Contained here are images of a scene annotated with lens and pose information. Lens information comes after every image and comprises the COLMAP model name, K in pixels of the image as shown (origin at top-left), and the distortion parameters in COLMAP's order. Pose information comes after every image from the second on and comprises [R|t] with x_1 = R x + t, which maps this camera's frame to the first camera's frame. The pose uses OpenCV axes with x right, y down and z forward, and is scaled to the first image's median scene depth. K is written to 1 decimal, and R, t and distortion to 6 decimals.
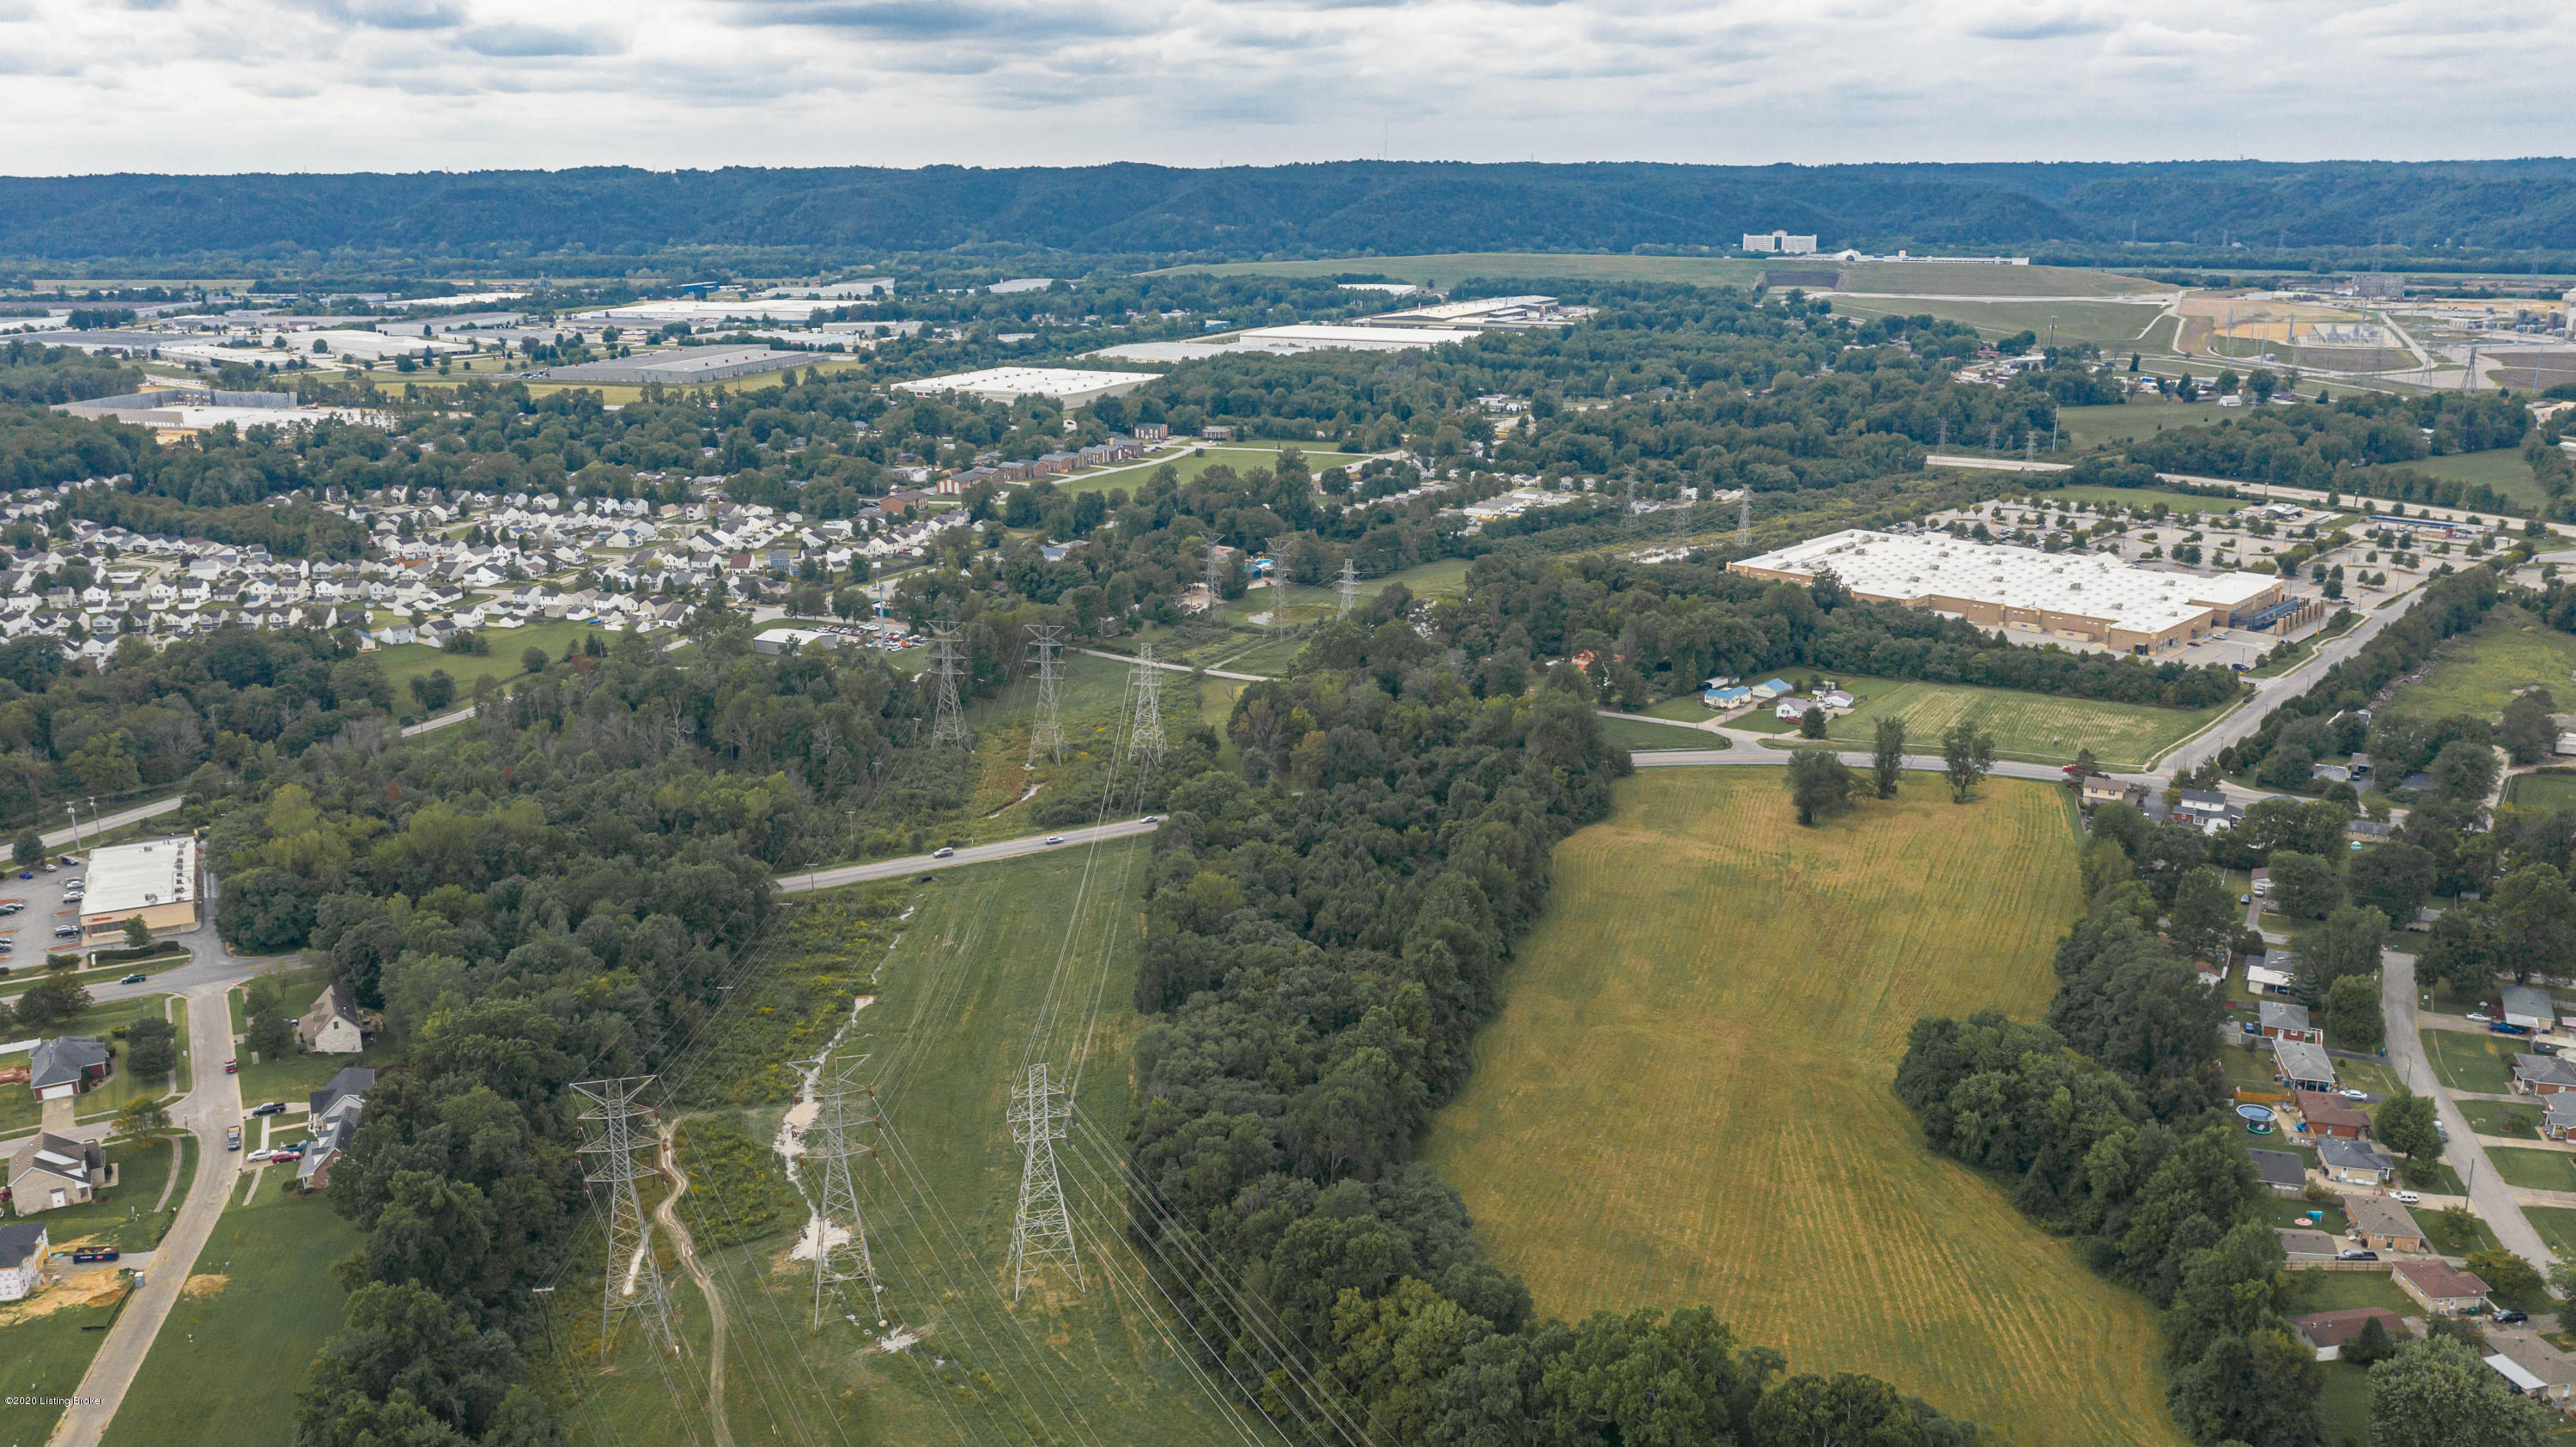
lens RADIAL K [[2041.2, 0, 1290.0], [0, 2041.2, 720.4], [0, 0, 1]] dist [-0.013105, 0.003957]
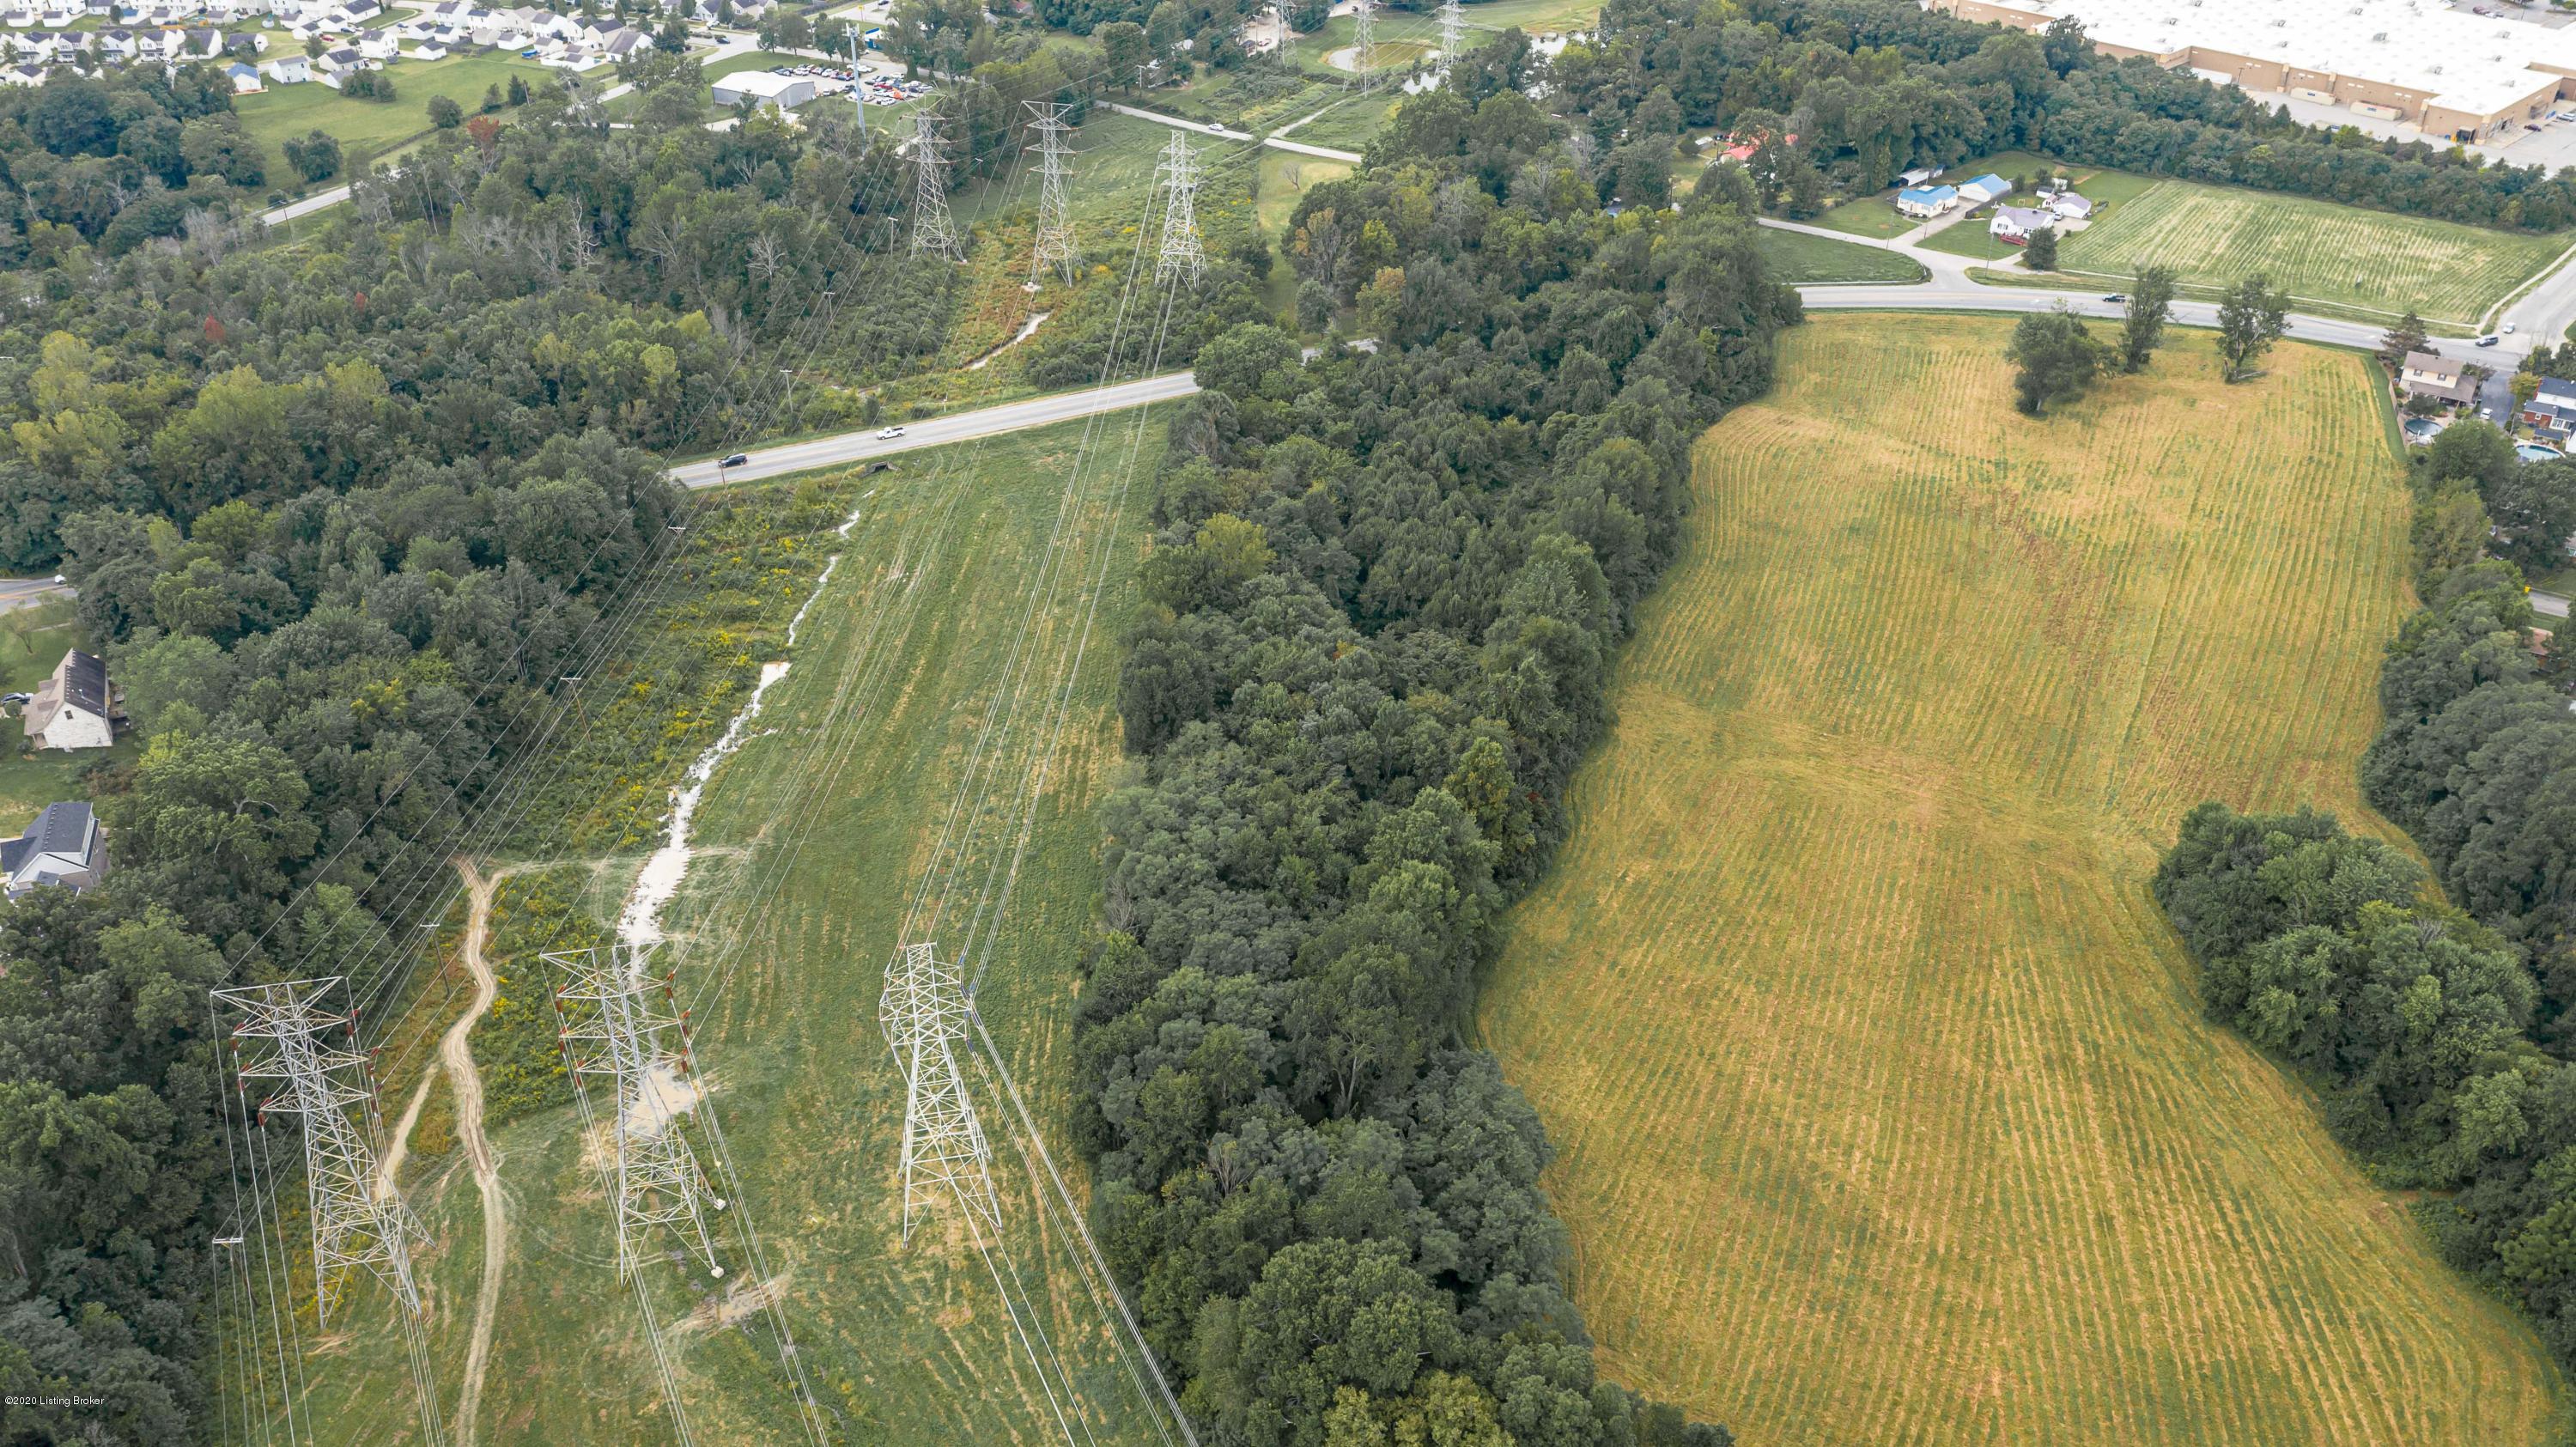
lens RADIAL K [[2041.2, 0, 1284.6], [0, 2041.2, 724.4], [0, 0, 1]] dist [-0.013105, 0.003957]
pose [[0.998231, 0.034423, -0.048472, 0.016520], [-0.018199, 0.953115, 0.302061, -0.064216], [0.056597, -0.300644, 0.952055, 0.228188]]
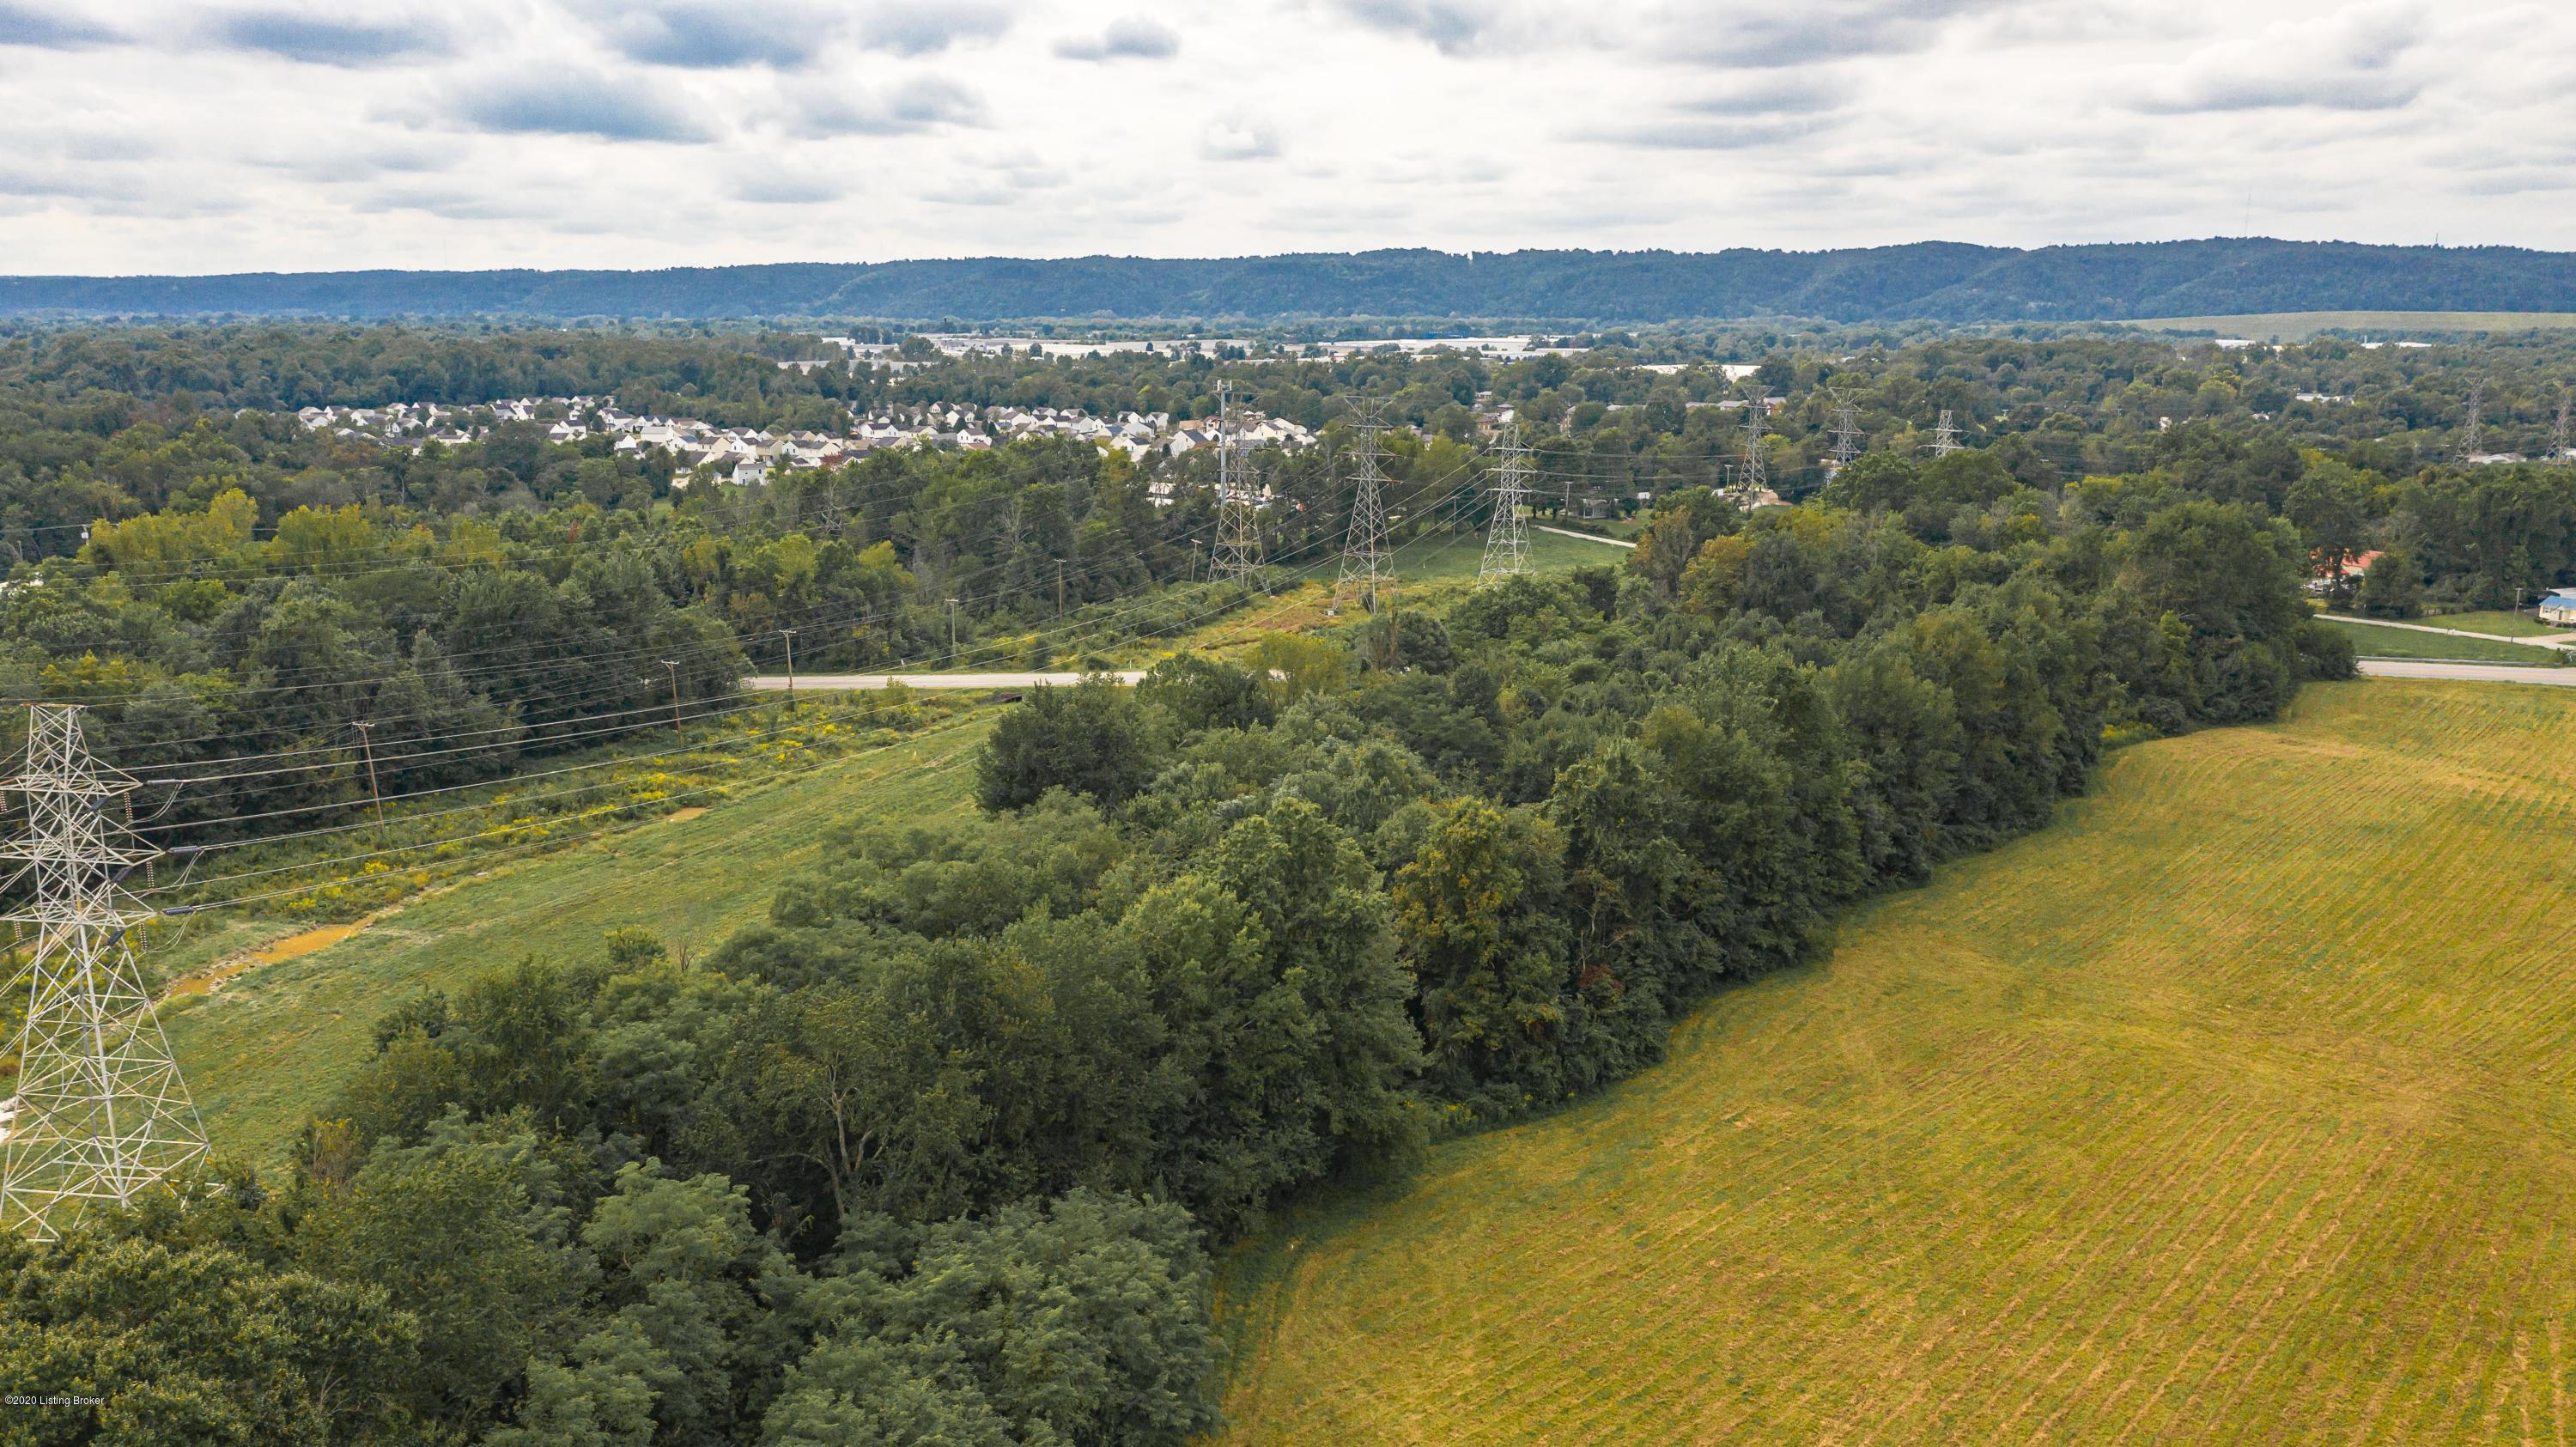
lens RADIAL K [[2041.2, 0, 1271.6], [0, 2041.2, 724.5], [0, 0, 1]] dist [-0.013105, 0.003957]
pose [[0.920025, 0.082092, -0.383165, 0.124206], [-0.104382, 0.993822, -0.037710, 0.096600], [0.377702, 0.074690, 0.922910, 0.446634]]
